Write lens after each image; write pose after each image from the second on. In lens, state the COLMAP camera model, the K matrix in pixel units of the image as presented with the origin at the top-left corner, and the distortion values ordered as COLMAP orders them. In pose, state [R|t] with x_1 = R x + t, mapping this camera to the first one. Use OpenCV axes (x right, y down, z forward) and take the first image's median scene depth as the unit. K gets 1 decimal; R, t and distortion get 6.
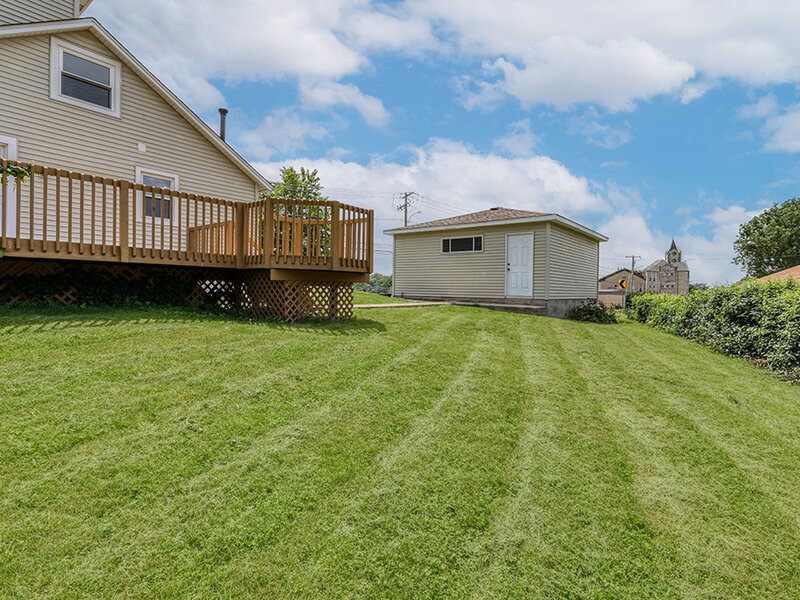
lens RADIAL K [[431.5, 0, 389.9], [0, 431.5, 285.5], [0, 0, 1]] dist [-0.006571, 0.001437]
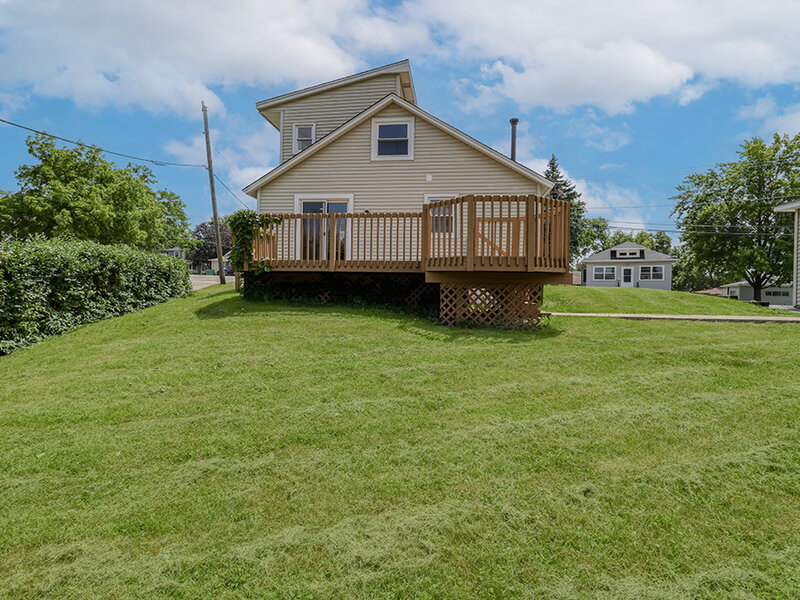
lens RADIAL K [[431.5, 0, 407.8], [0, 431.5, 285.4], [0, 0, 1]] dist [-0.006571, 0.001437]
pose [[0.519983, -0.011665, -0.854097, 0.517258], [-0.002060, 0.999887, -0.014910, 0.008381], [0.854174, 0.009512, 0.519900, 0.350649]]
